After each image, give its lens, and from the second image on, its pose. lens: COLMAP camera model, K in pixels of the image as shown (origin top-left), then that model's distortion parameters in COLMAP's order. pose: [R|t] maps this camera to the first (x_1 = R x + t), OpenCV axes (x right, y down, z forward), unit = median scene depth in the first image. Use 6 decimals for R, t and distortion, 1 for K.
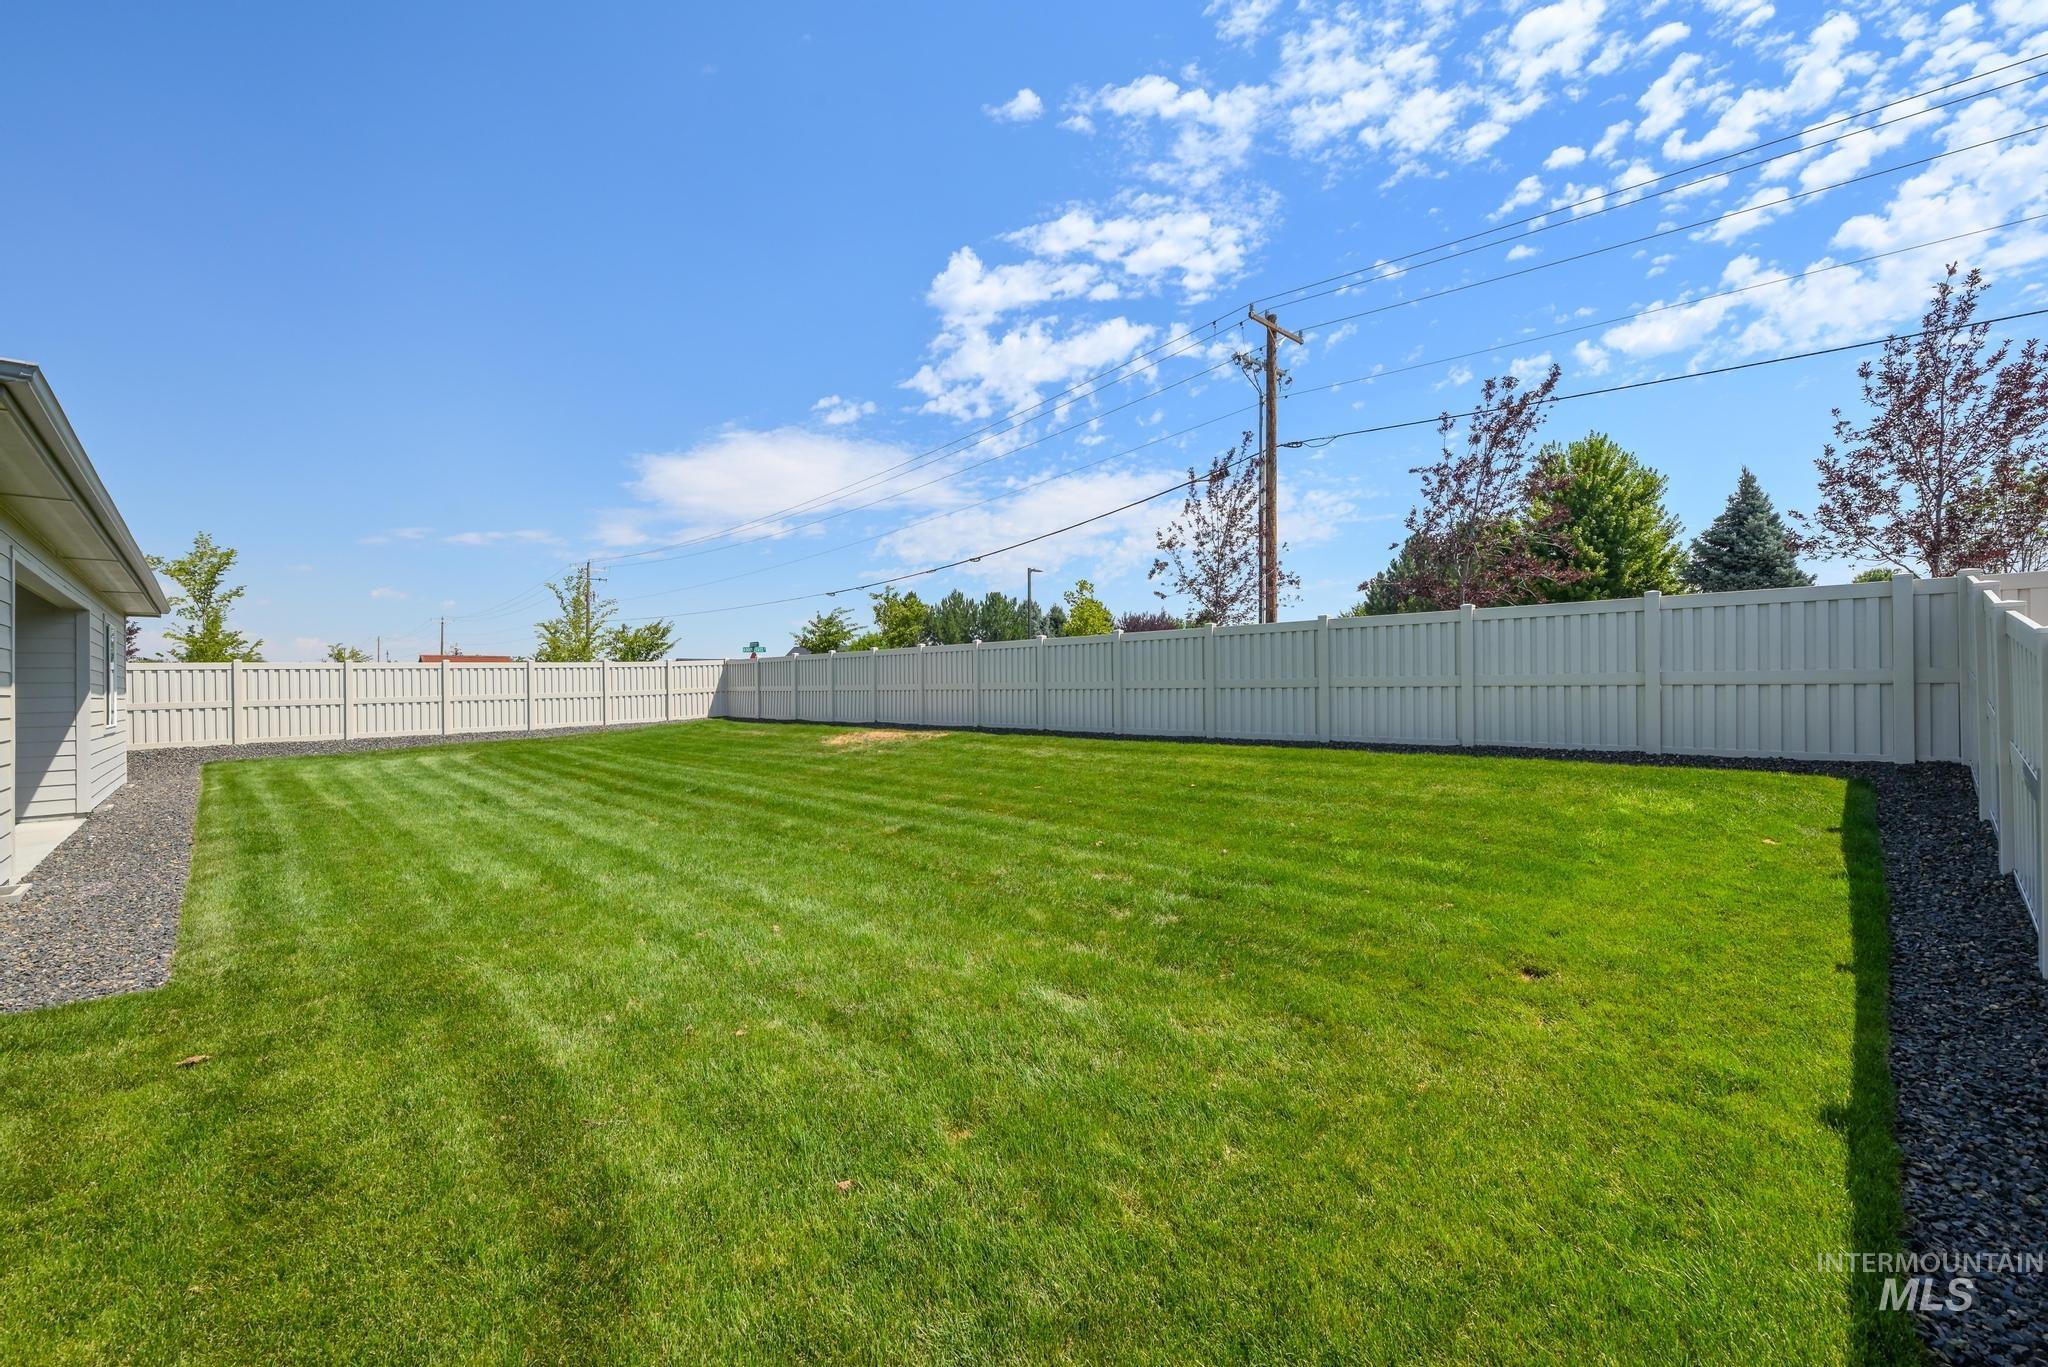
lens RADIAL K [[873.8, 0, 1017.4], [0, 873.8, 674.8], [0, 0, 1]] dist [0.000736, 0.000029]
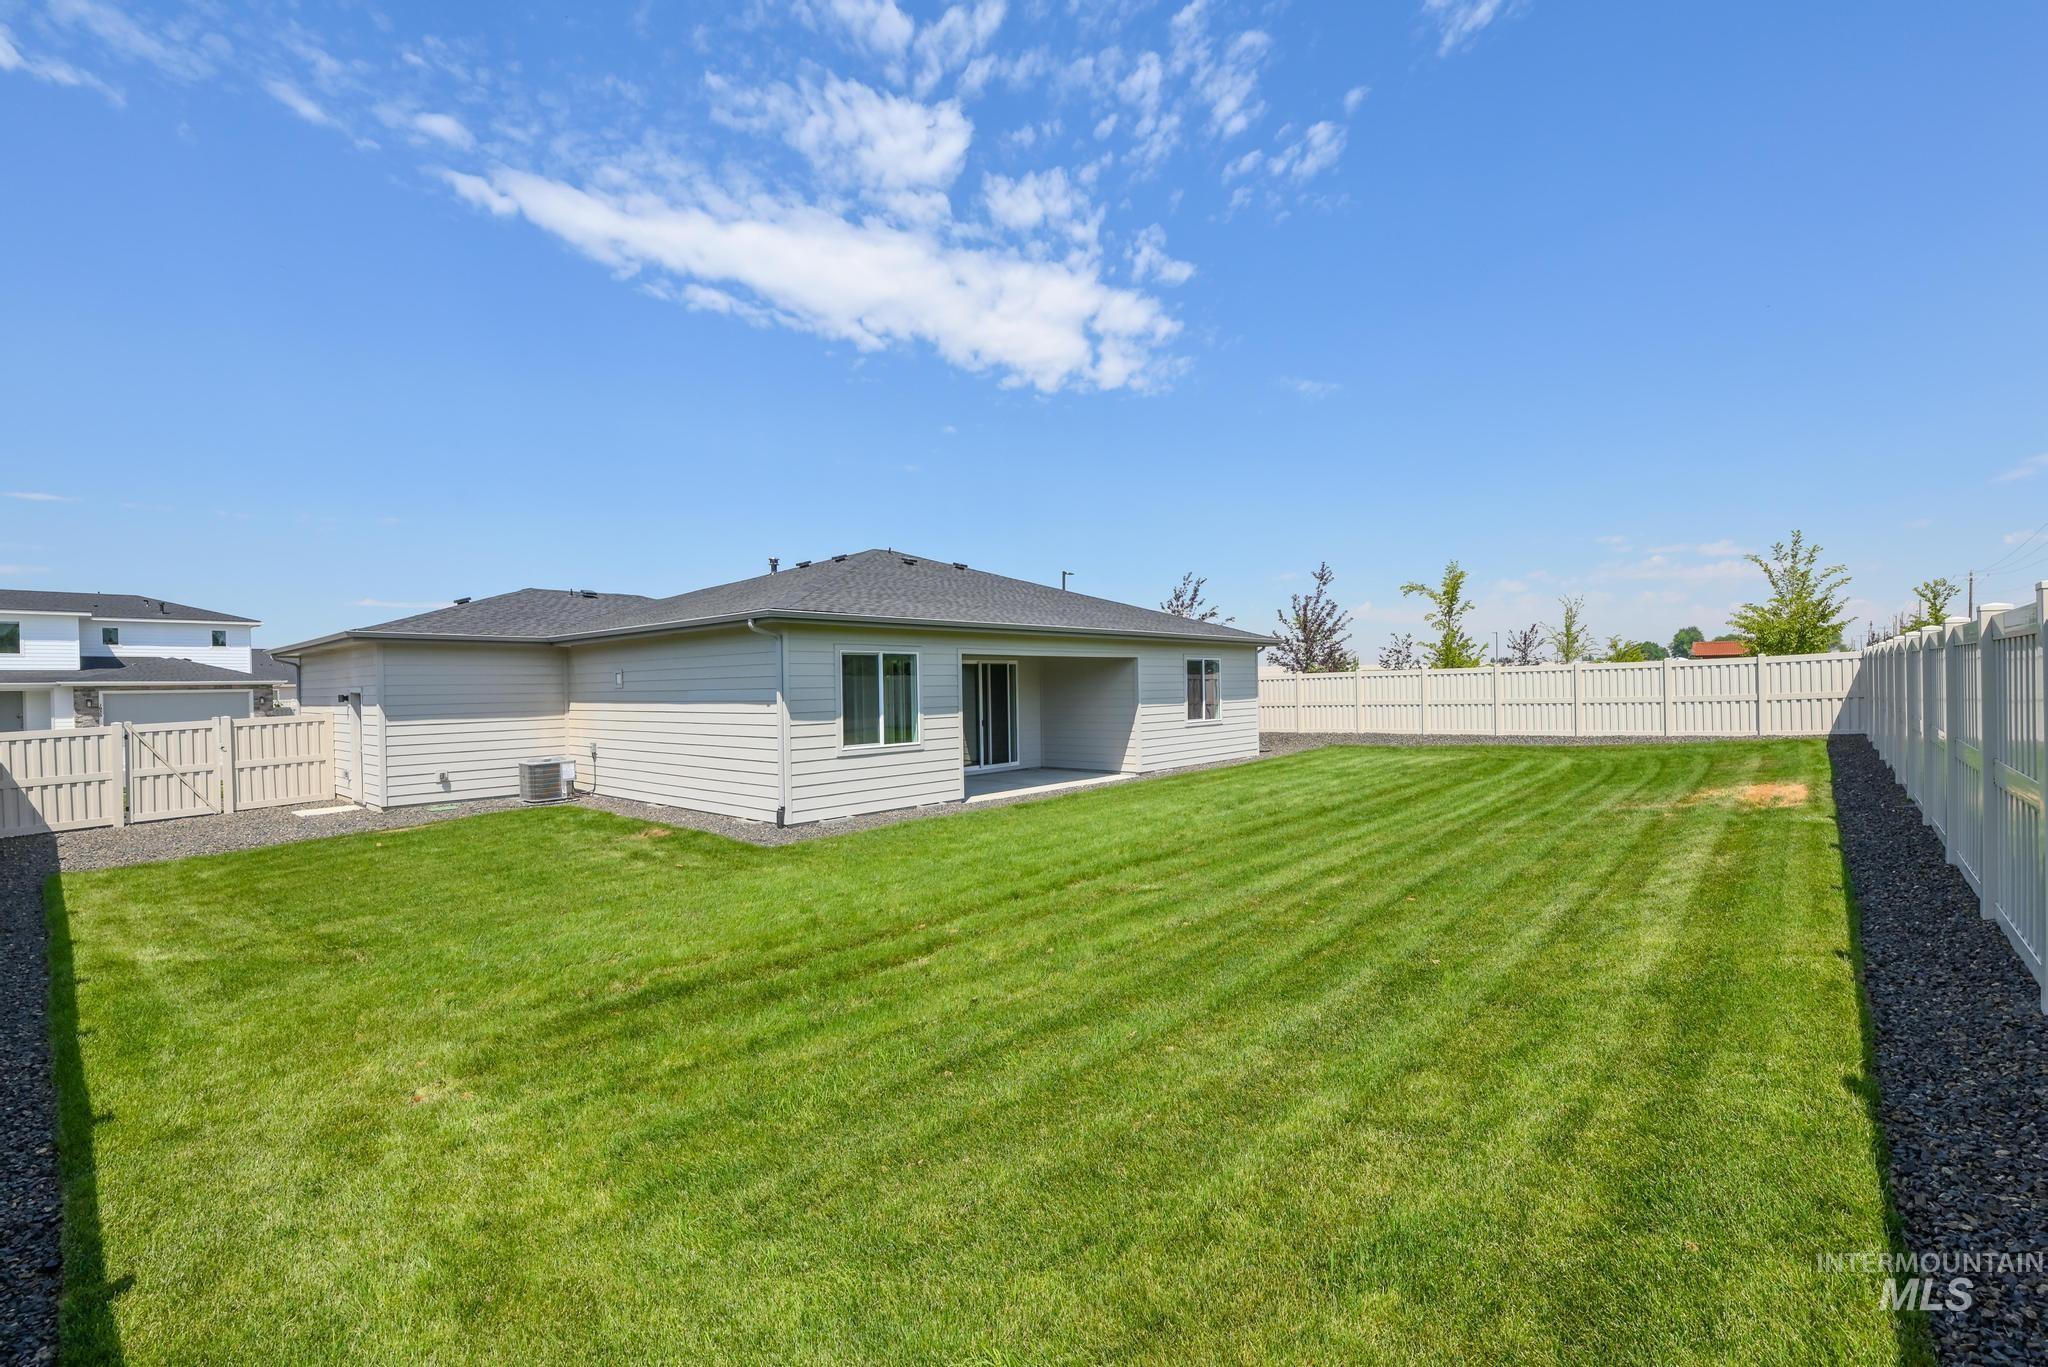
lens RADIAL K [[873.8, 0, 1017.4], [0, 873.8, 674.8], [0, 0, 1]] dist [0.000736, 0.000029]
pose [[0.086338, -0.011583, -0.996199, 0.276056], [0.021390, 0.999723, -0.009770, -0.005154], [0.996036, -0.020465, 0.086562, 0.265561]]
